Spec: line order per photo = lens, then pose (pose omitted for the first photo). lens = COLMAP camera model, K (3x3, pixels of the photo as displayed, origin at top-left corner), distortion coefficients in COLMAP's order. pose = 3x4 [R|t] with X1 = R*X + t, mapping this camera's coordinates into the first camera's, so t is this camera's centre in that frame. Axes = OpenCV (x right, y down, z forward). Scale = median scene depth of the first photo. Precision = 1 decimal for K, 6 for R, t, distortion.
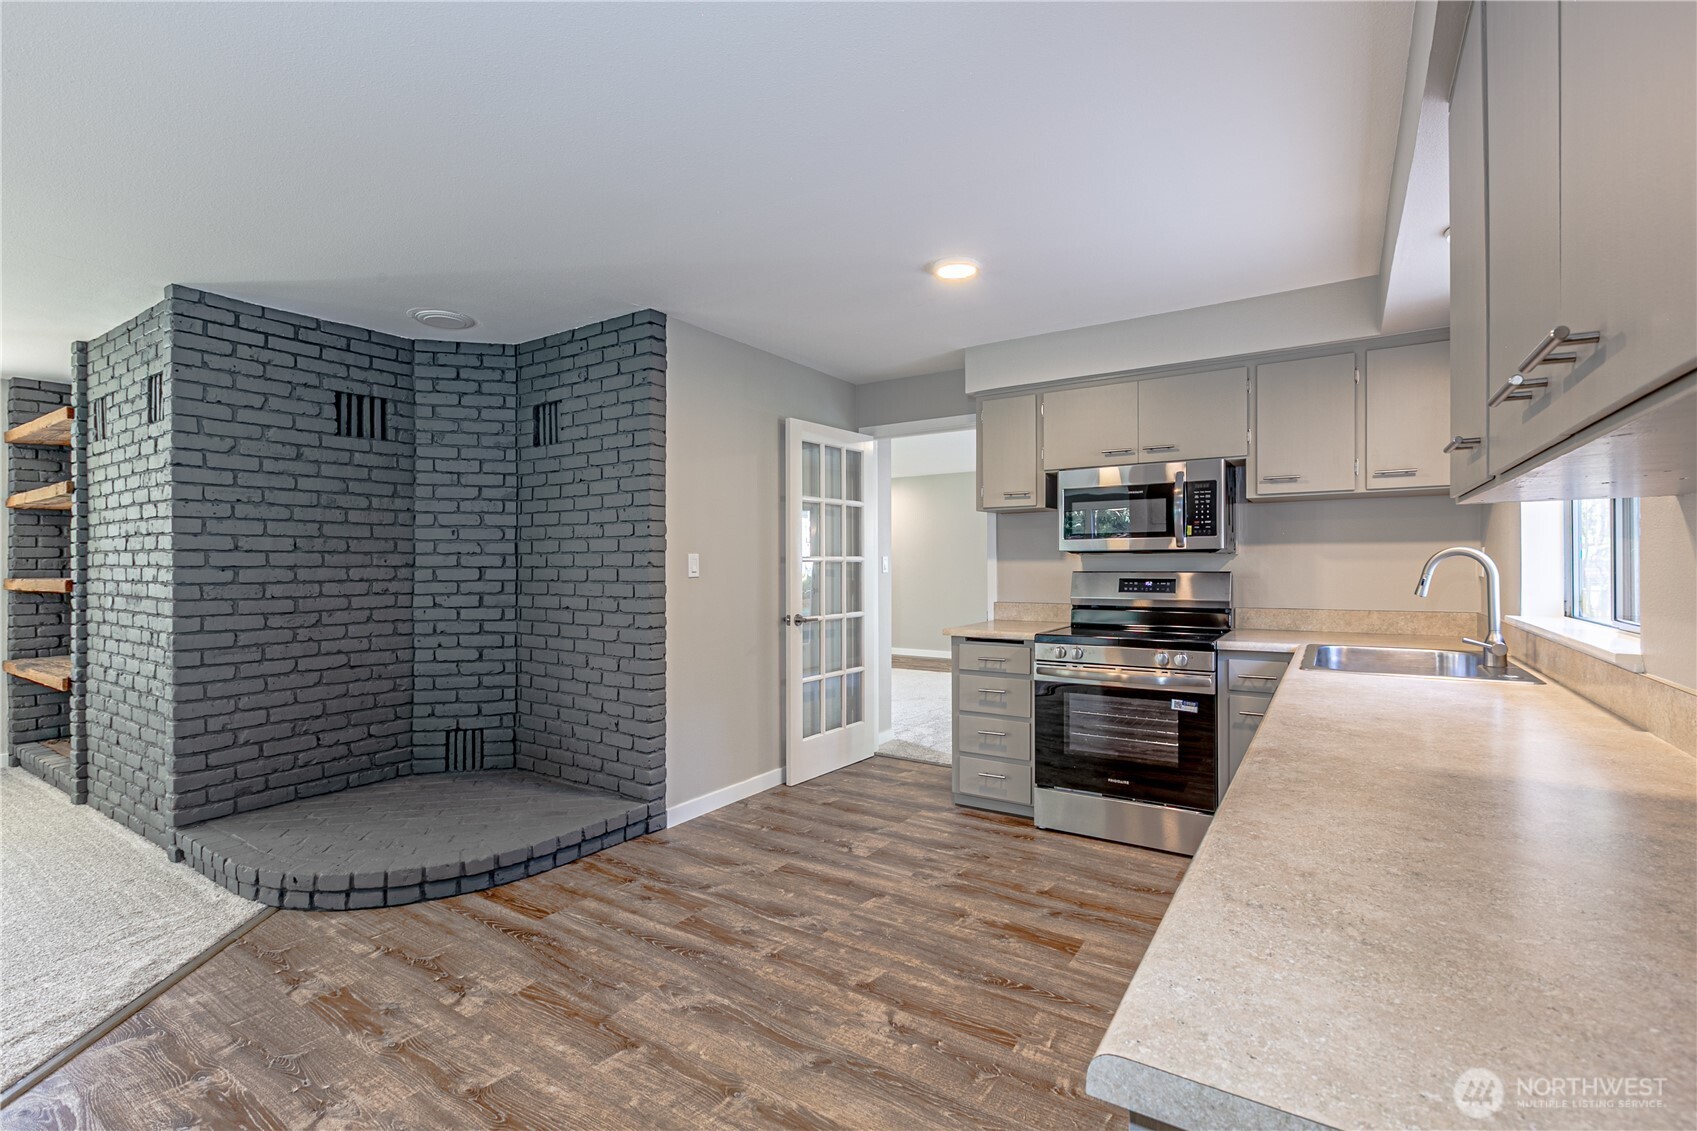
lens RADIAL K [[769.1, 0, 843.4], [0, 769.1, 559.9], [0, 0, 1]] dist [-0.000916, -0.000139]
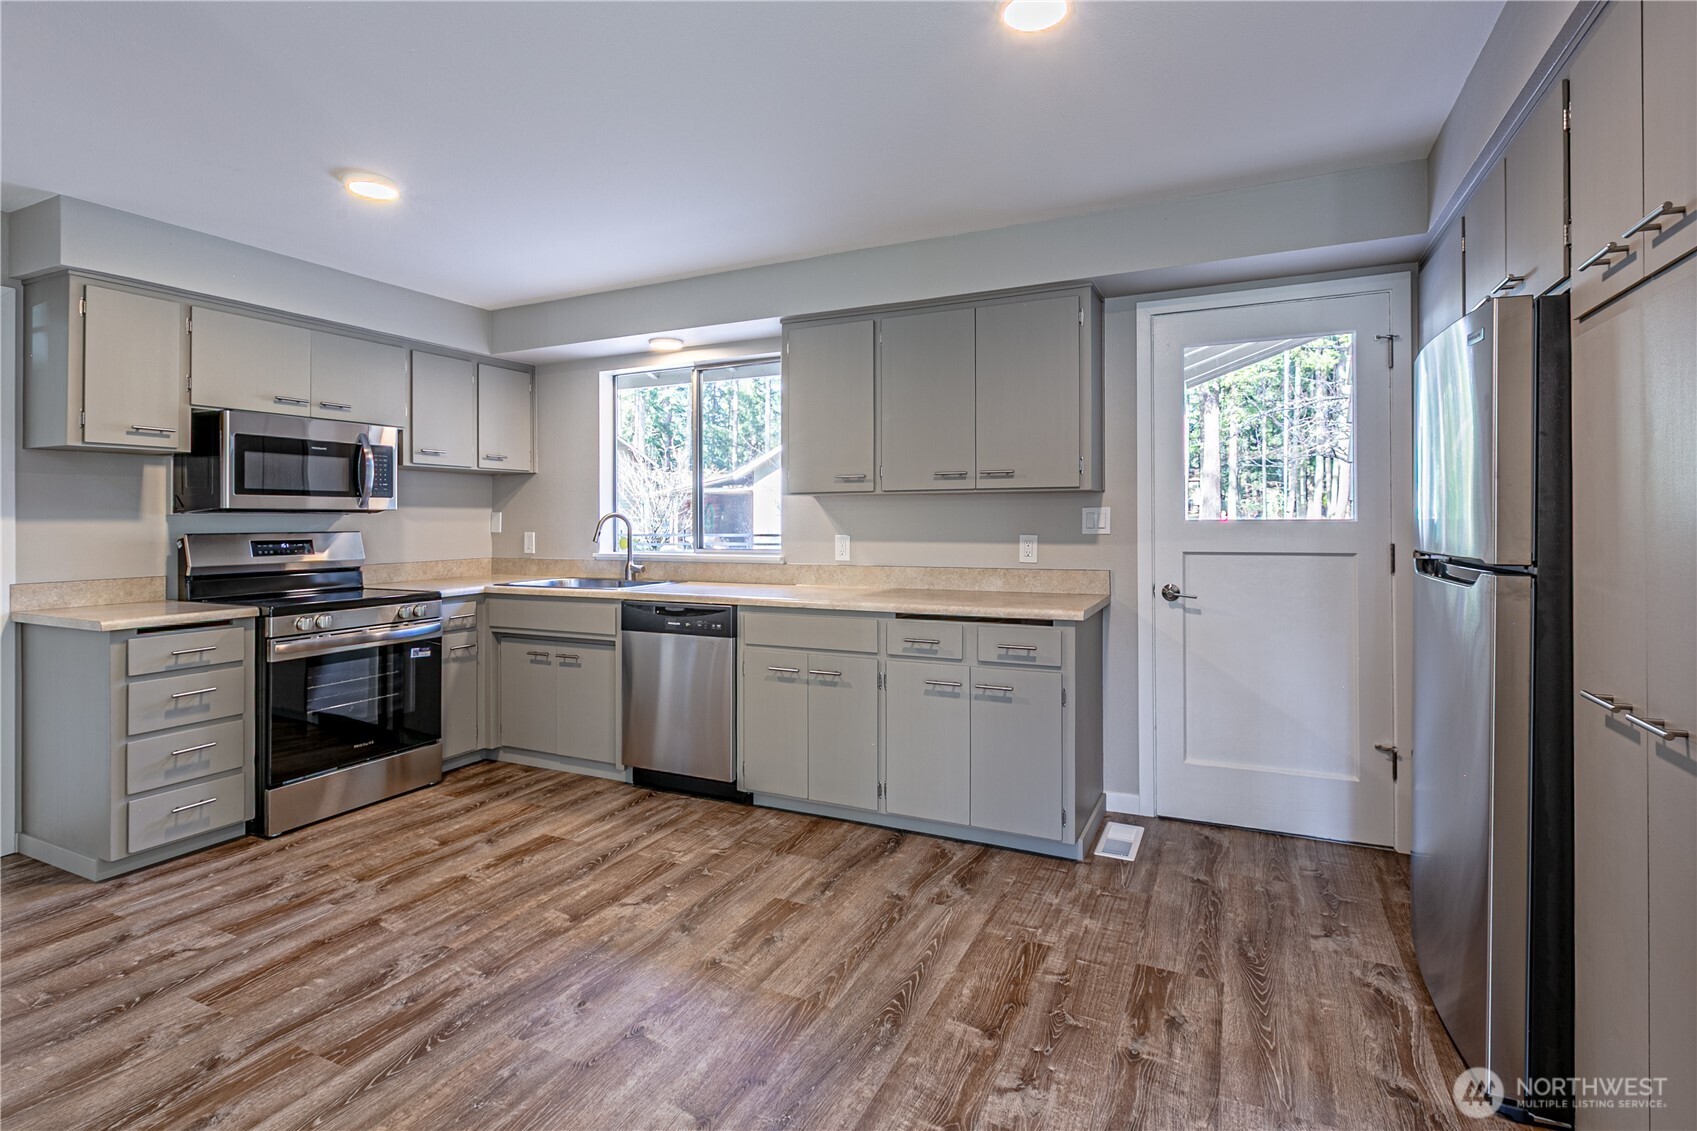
lens RADIAL K [[782.9, 0, 891.8], [0, 782.9, 513.1], [0, 0, 1]] dist [0.004135, -0.001792]
pose [[-0.165004, 0.013792, 0.986196, -0.957508], [-0.001446, 0.999898, -0.014226, 0.006051], [-0.986292, -0.003774, -0.164967, 0.636224]]
